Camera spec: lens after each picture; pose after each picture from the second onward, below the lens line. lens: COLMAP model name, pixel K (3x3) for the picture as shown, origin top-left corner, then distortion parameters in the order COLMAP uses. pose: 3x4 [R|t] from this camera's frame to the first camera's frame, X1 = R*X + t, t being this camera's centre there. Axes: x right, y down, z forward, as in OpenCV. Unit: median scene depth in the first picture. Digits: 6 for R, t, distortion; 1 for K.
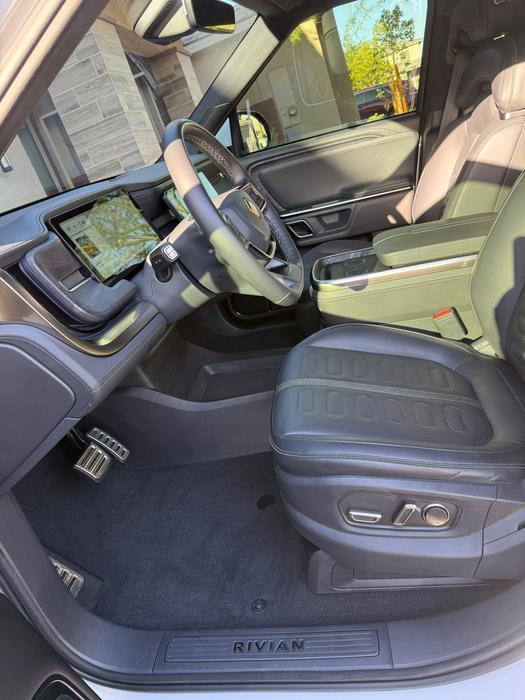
lens RADIAL K [[499.5, 0, 260.0], [0, 499.5, 357.9], [0, 0, 1]] dist [0.055556, -0.074787]
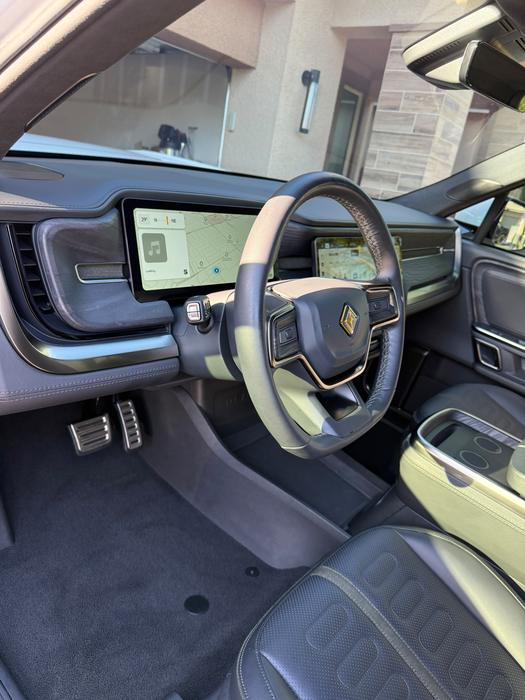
lens RADIAL K [[499.5, 0, 260.0], [0, 499.5, 357.9], [0, 0, 1]] dist [0.055556, -0.074787]
pose [[0.737941, 0.597093, -0.314520, 0.095114], [-0.600819, 0.793509, 0.096747, -0.156037], [0.307341, 0.117576, 0.944308, 0.170936]]
